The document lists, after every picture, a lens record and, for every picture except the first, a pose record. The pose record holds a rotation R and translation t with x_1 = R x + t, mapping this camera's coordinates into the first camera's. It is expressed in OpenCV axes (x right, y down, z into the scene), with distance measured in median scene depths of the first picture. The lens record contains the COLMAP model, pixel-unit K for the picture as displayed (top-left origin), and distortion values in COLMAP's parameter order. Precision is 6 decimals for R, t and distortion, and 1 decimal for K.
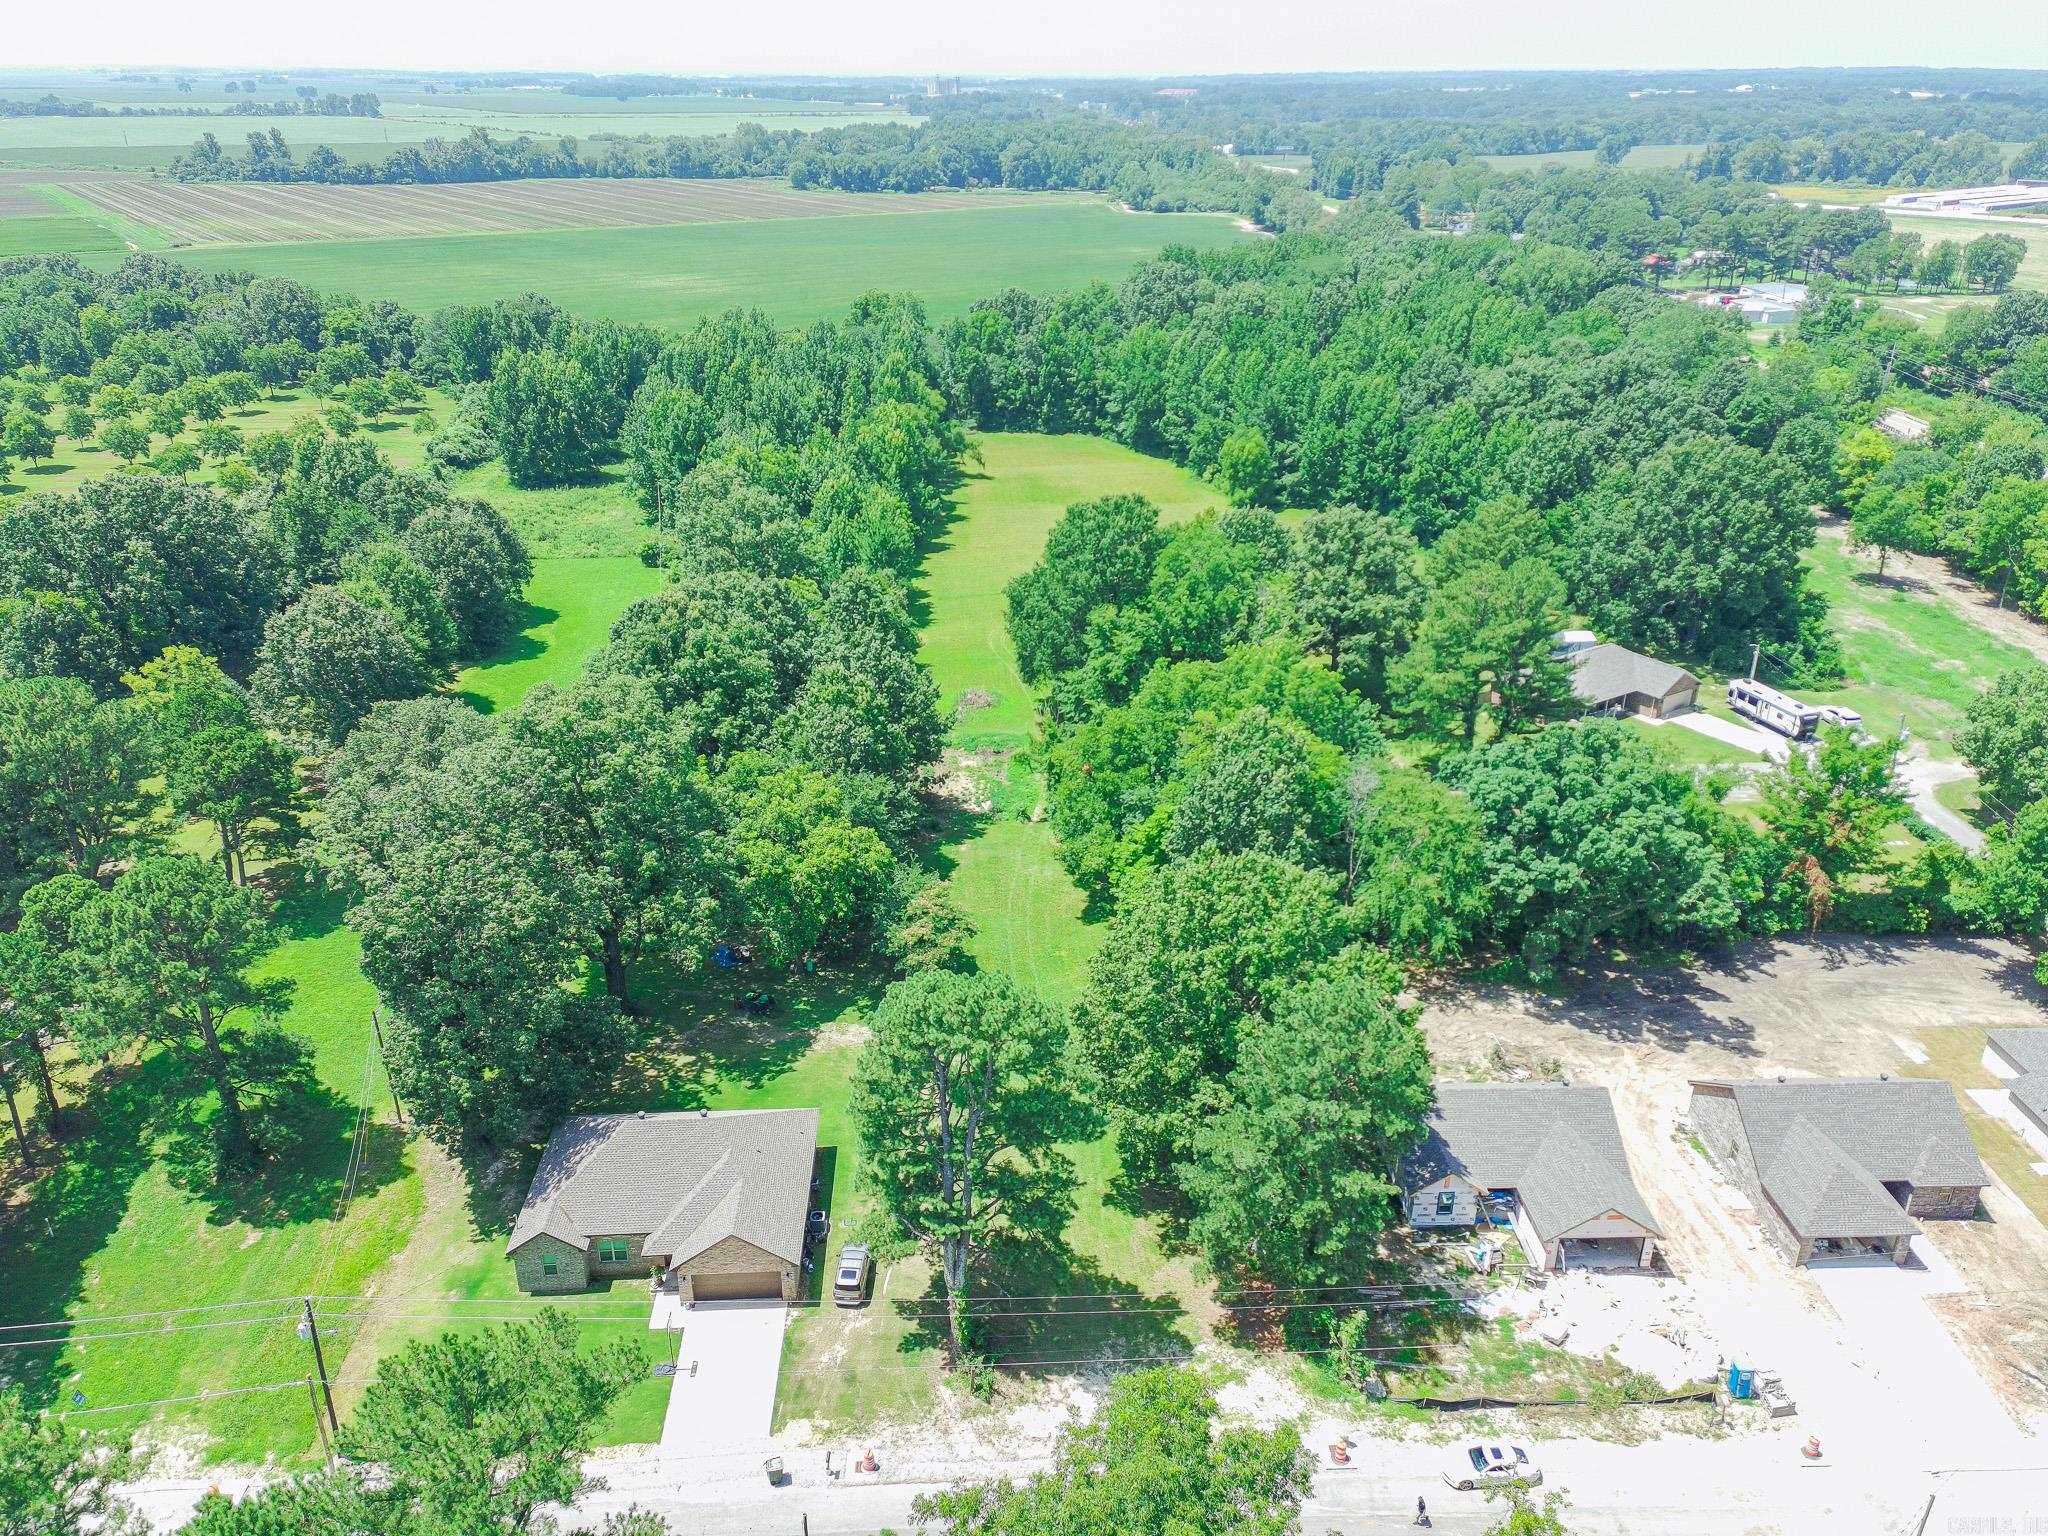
lens RADIAL K [[1539.1, 0, 1049.3], [0, 1539.1, 764.5], [0, 0, 1]] dist [0.096362, -0.094138]
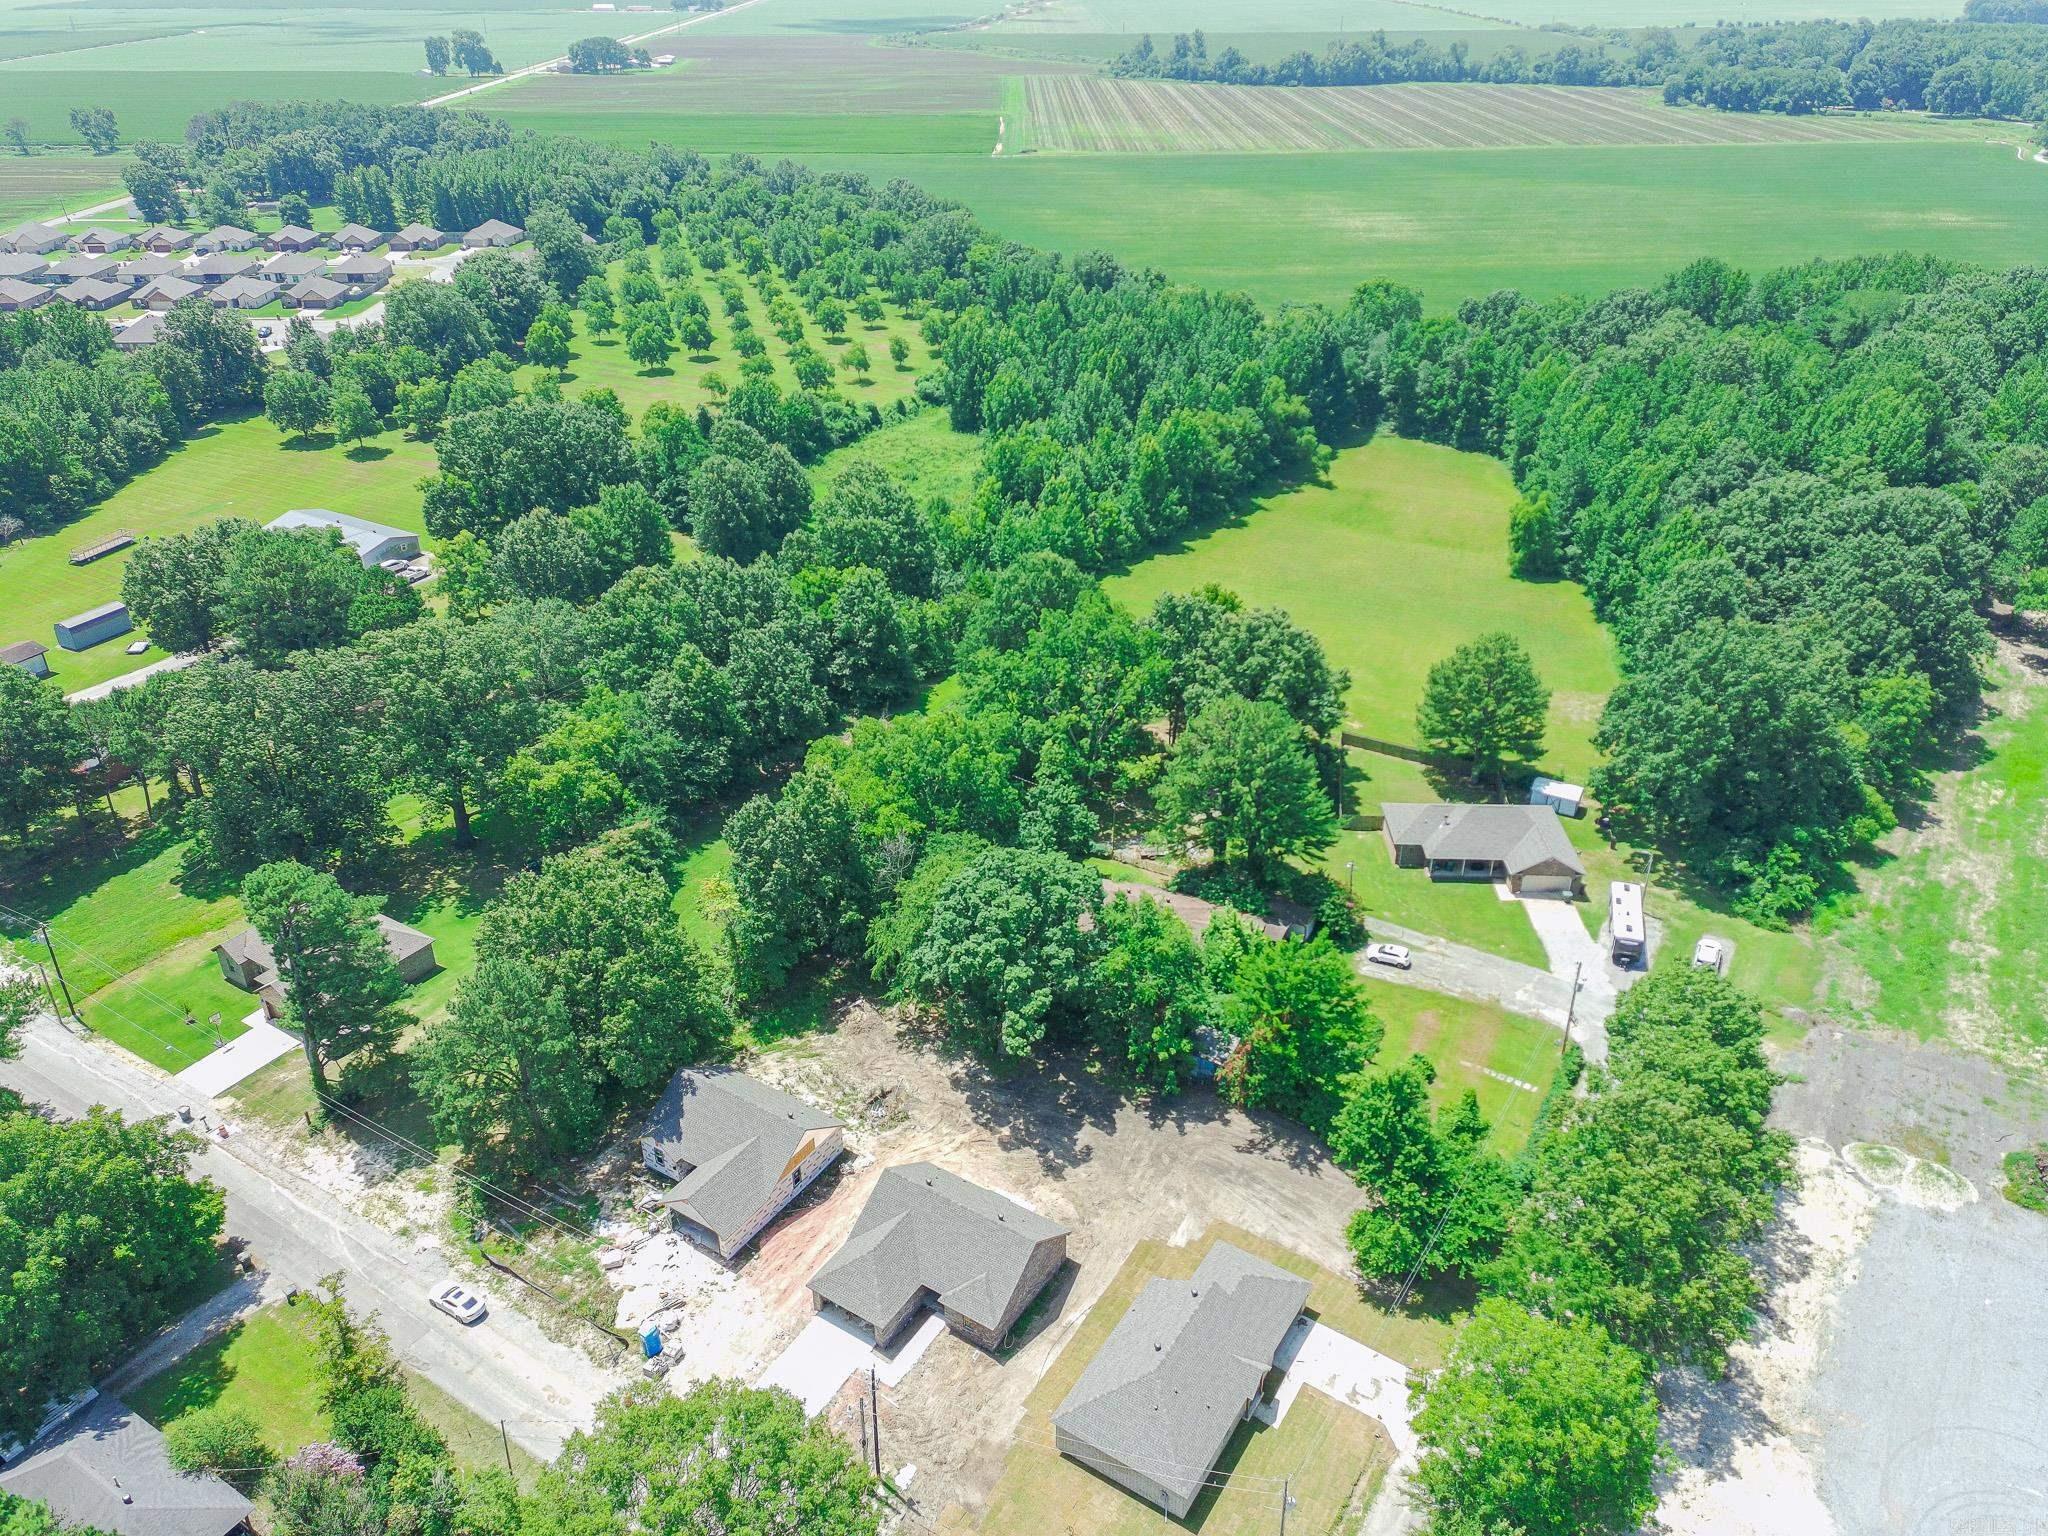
lens RADIAL K [[1539.1, 0, 1049.3], [0, 1539.1, 764.5], [0, 0, 1]] dist [0.096362, -0.094138]
pose [[0.808686, 0.279328, -0.517689, 0.140694], [-0.237197, 0.960189, 0.147560, -0.040323], [0.538297, 0.003465, 0.842748, 0.005652]]
